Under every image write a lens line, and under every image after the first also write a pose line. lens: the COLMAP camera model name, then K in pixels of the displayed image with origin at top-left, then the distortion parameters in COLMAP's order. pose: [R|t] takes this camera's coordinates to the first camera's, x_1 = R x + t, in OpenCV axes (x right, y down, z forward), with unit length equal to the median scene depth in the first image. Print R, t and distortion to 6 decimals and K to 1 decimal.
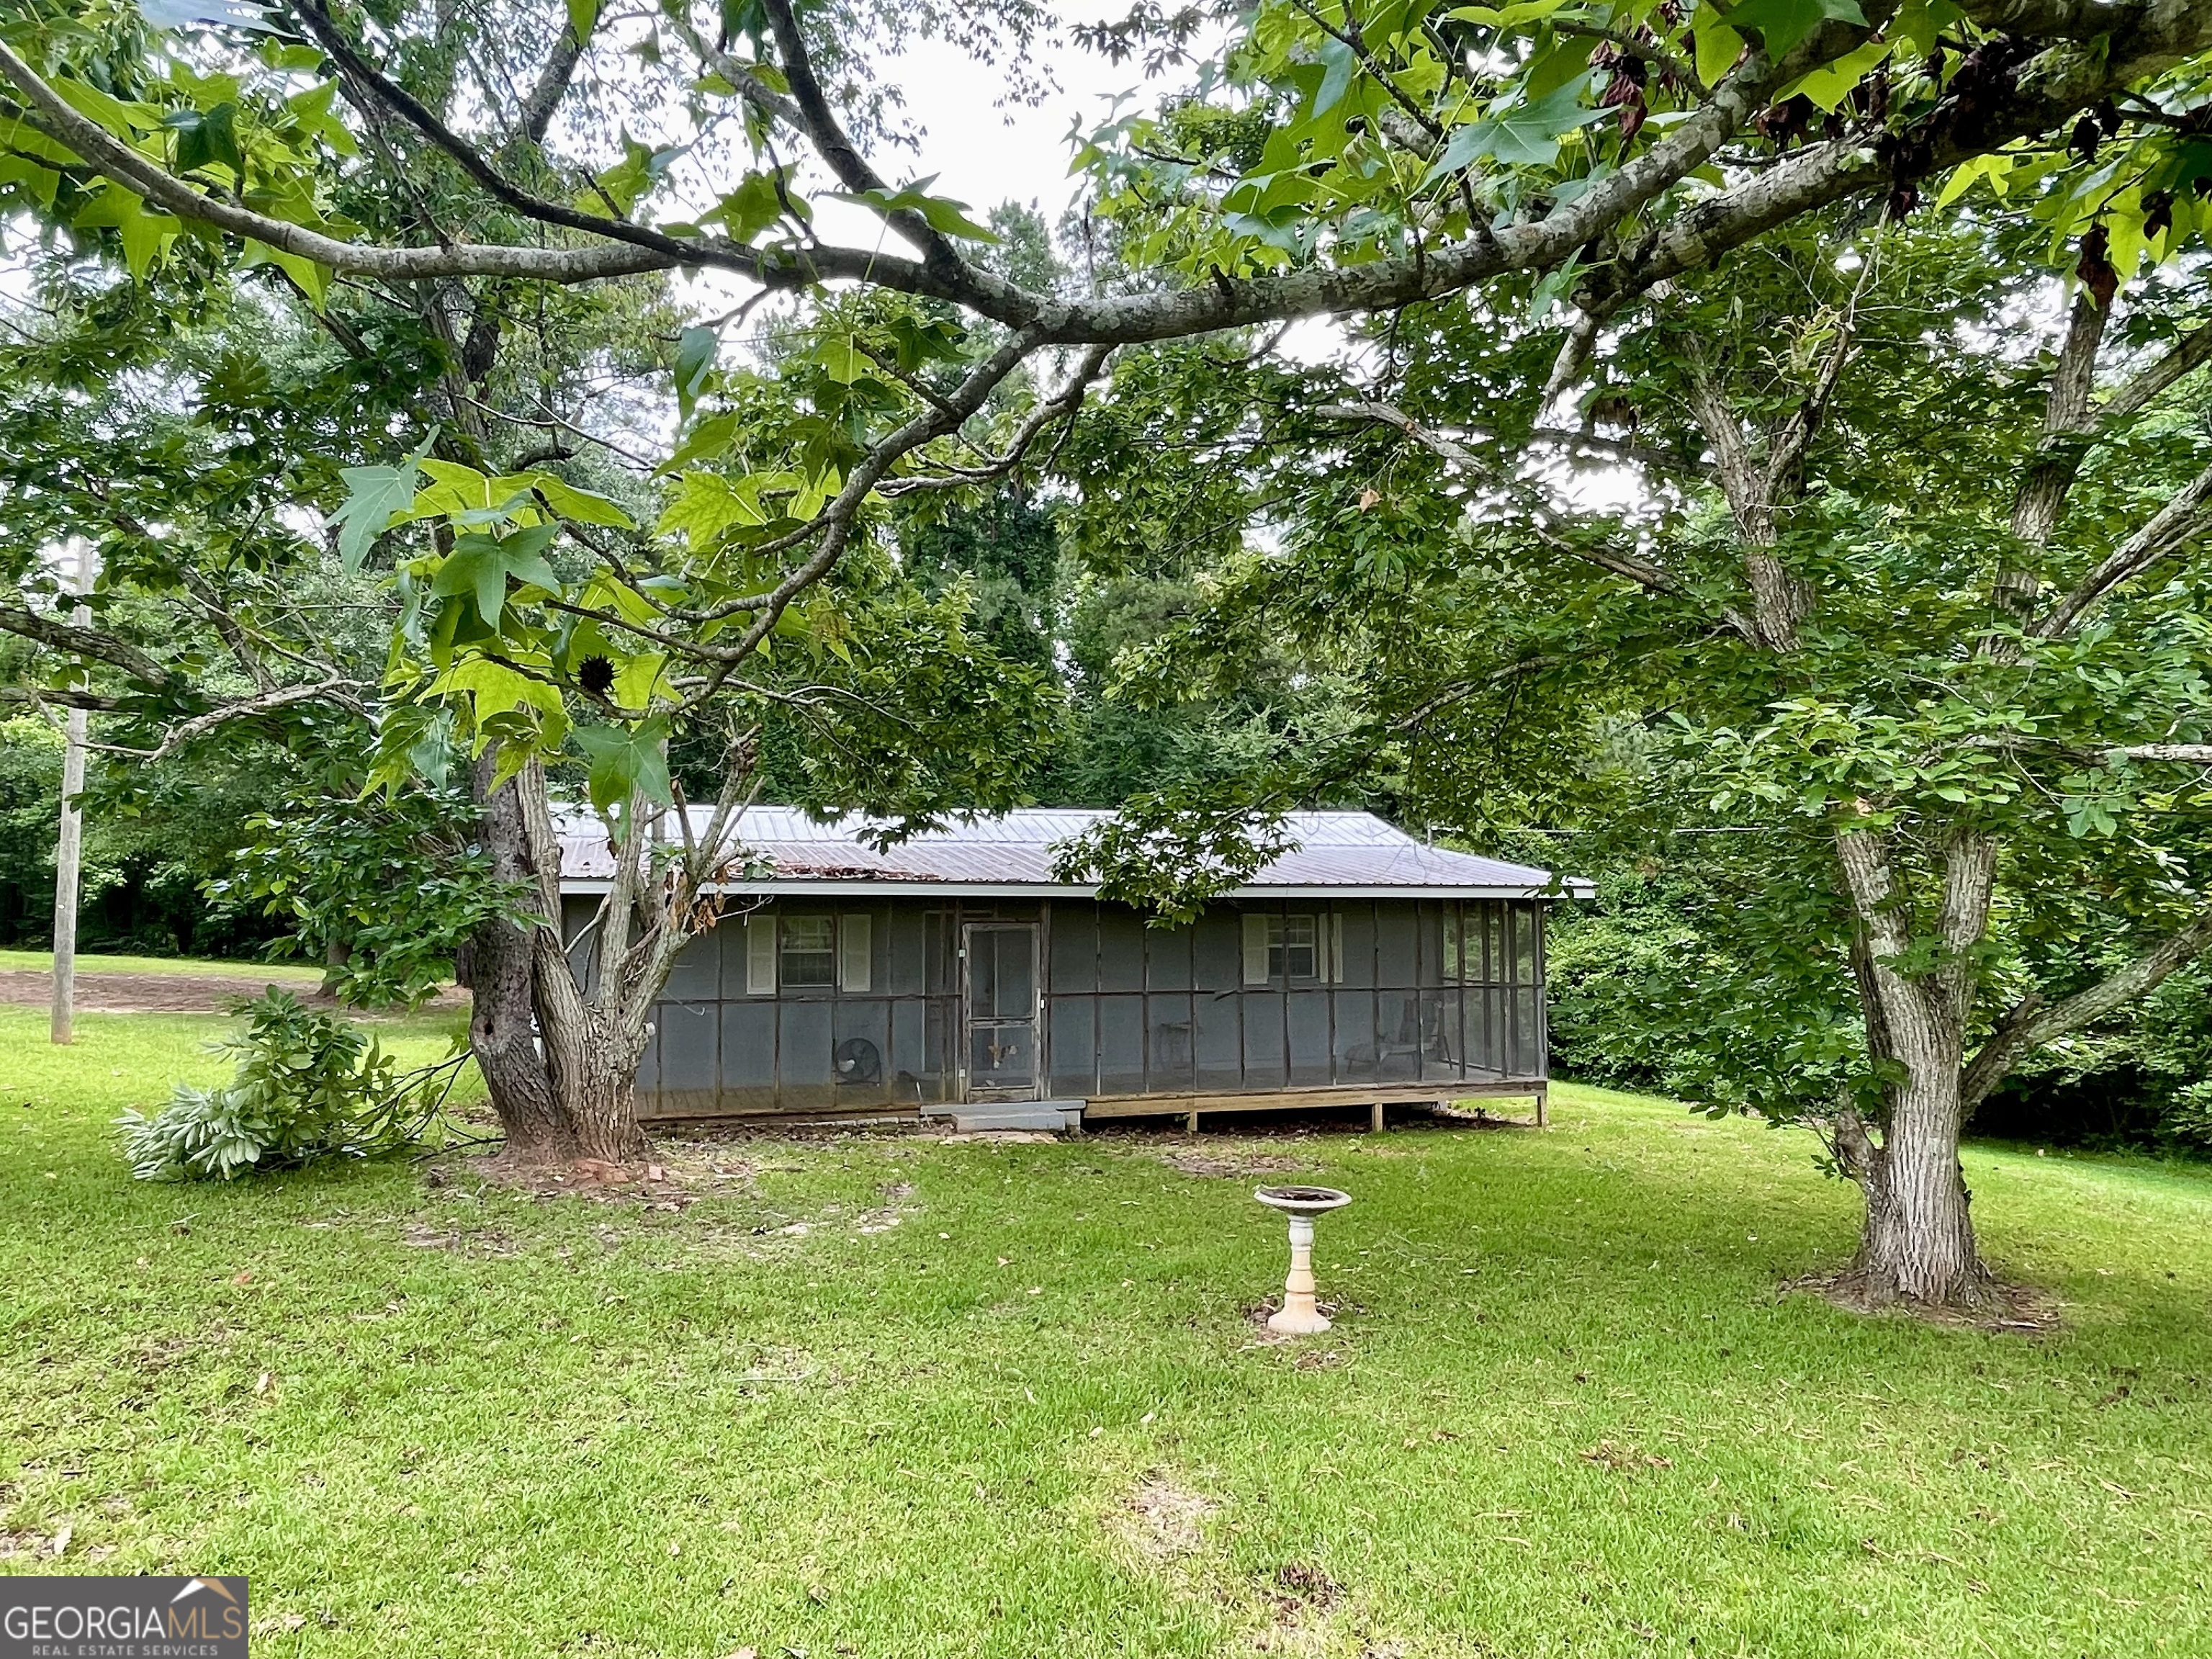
lens RADIAL K [[1432.1, 0, 1101.7], [0, 1432.1, 830.6], [0, 0, 1]] dist [0.004215, -0.008605]
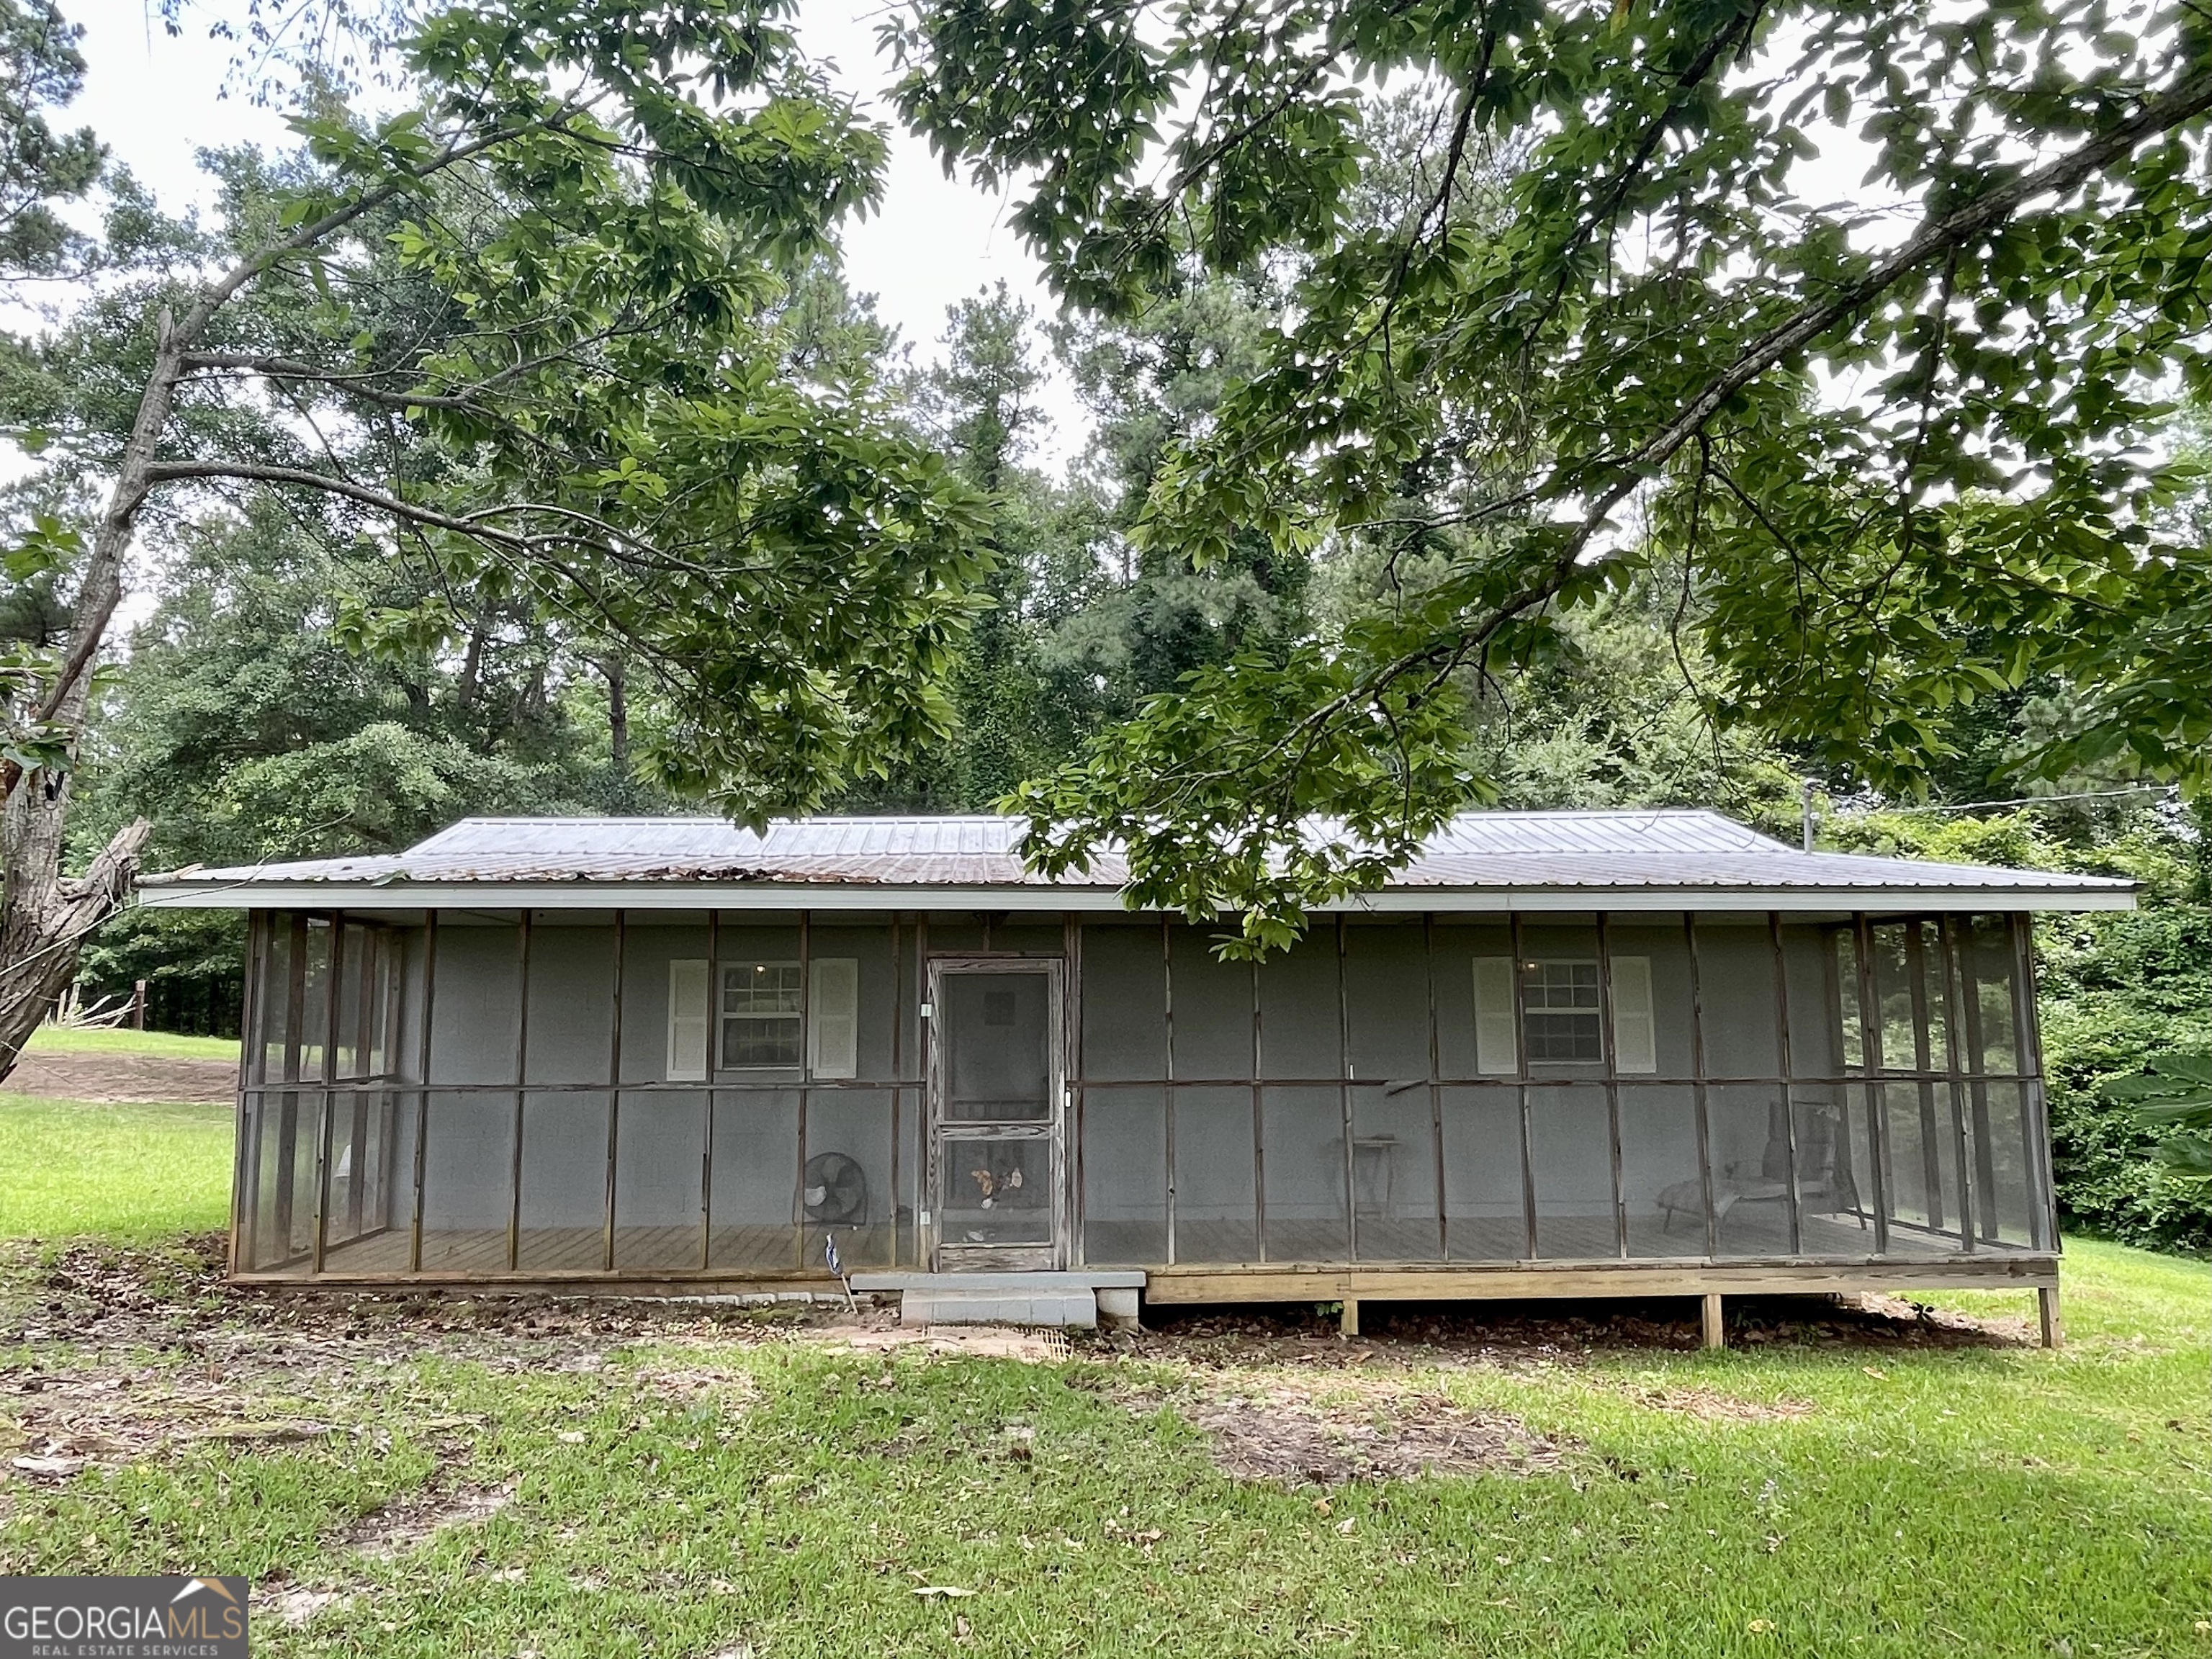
lens RADIAL K [[1432.1, 0, 1111.2], [0, 1432.1, 826.0], [0, 0, 1]] dist [0.004215, -0.008605]
pose [[0.967347, -0.035754, -0.250922, 0.114712], [0.016744, 0.996852, -0.077492, 0.051574], [0.252903, 0.070761, 0.964900, 0.403303]]
